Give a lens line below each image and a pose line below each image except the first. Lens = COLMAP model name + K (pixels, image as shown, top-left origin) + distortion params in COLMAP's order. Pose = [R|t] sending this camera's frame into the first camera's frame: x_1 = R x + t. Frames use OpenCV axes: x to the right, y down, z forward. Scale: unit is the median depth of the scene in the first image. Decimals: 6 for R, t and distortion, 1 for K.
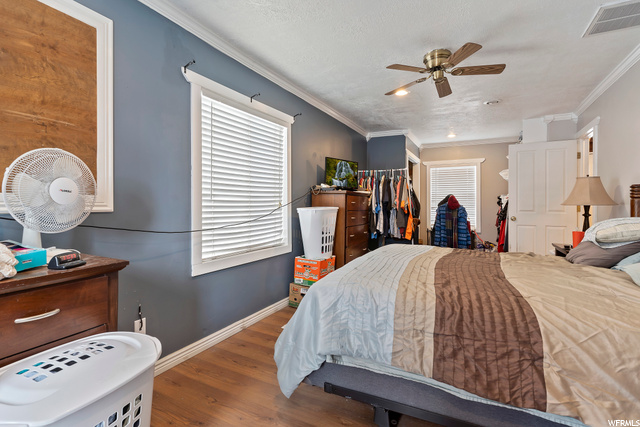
lens RADIAL K [[308.7, 0, 322.9], [0, 308.7, 208.0], [0, 0, 1]] dist [0.000394, 0.000162]
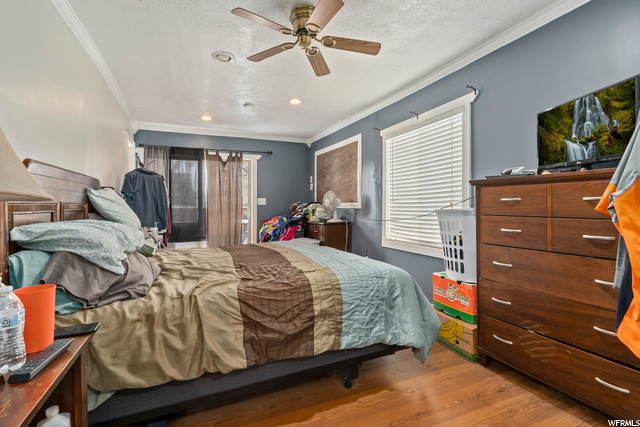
lens RADIAL K [[308.7, 0, 322.9], [0, 308.7, 208.0], [0, 0, 1]] dist [0.000394, 0.000162]
pose [[-0.639781, 0.003486, -0.768550, 1.112642], [-0.003853, 0.999963, 0.007742, -0.008933], [0.768548, 0.007914, -0.639743, 1.803069]]
